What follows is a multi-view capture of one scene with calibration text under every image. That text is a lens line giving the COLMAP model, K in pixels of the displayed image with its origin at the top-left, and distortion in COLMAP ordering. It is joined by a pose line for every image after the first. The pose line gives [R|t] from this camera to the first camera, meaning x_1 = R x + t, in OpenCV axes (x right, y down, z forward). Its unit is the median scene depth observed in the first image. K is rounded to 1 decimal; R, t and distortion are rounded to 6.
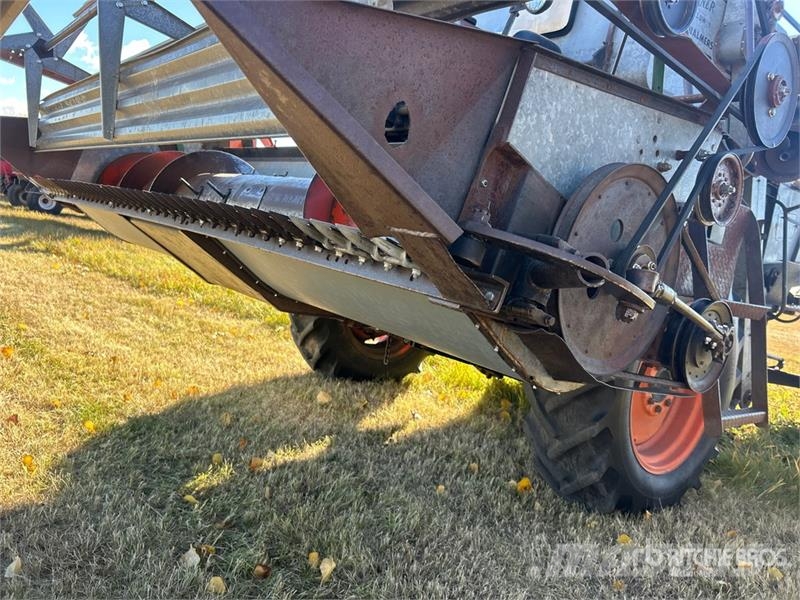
lens RADIAL K [[606.7, 0, 393.2], [0, 606.7, 297.9], [0, 0, 1]] dist [0.057818, -0.064661]
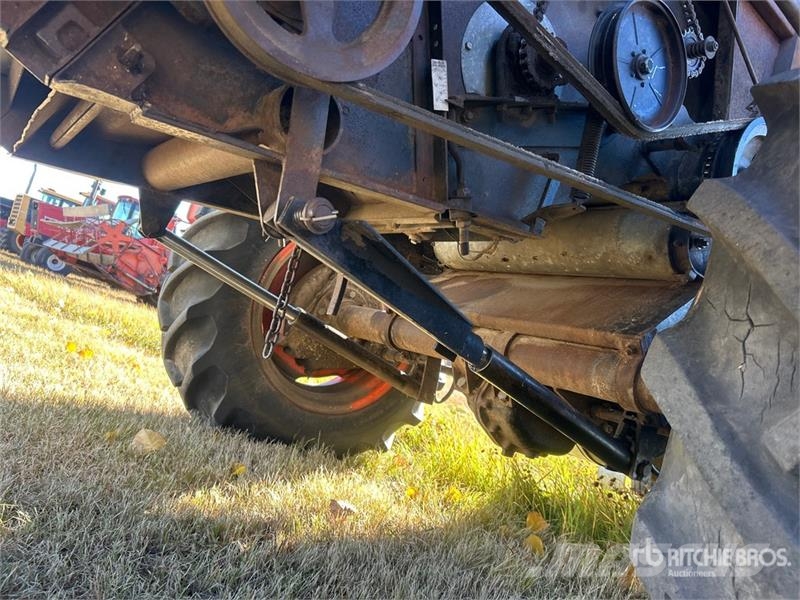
lens RADIAL K [[606.7, 0, 393.2], [0, 606.7, 297.9], [0, 0, 1]] dist [0.057818, -0.064661]
pose [[0.990624, 0.126016, -0.052758, 0.070749], [-0.134220, 0.969742, -0.203927, 0.111138], [0.025464, 0.209096, 0.977563, 0.457516]]
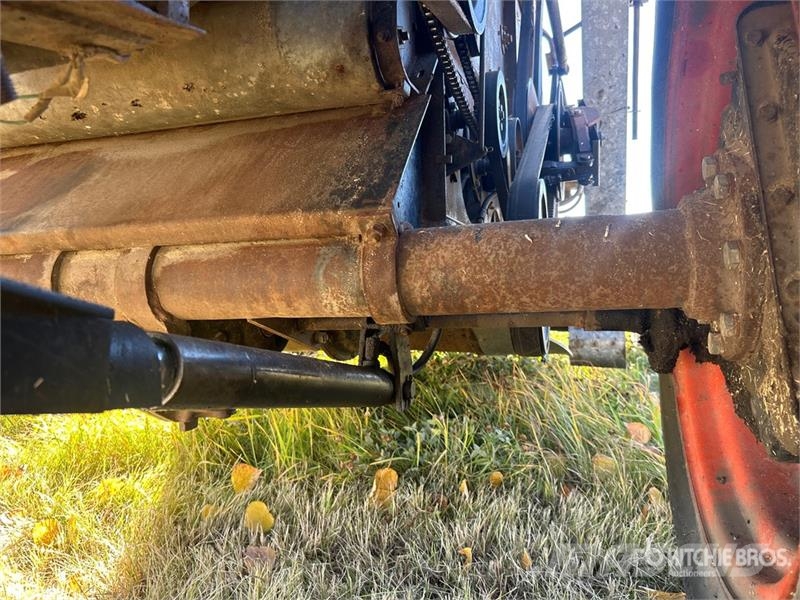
lens RADIAL K [[606.7, 0, 393.2], [0, 606.7, 297.9], [0, 0, 1]] dist [0.057818, -0.064661]
pose [[0.811987, -0.207942, 0.545378, 0.077828], [0.211547, 0.975701, 0.057054, 0.064972], [-0.543990, 0.069046, 0.836246, 0.623268]]
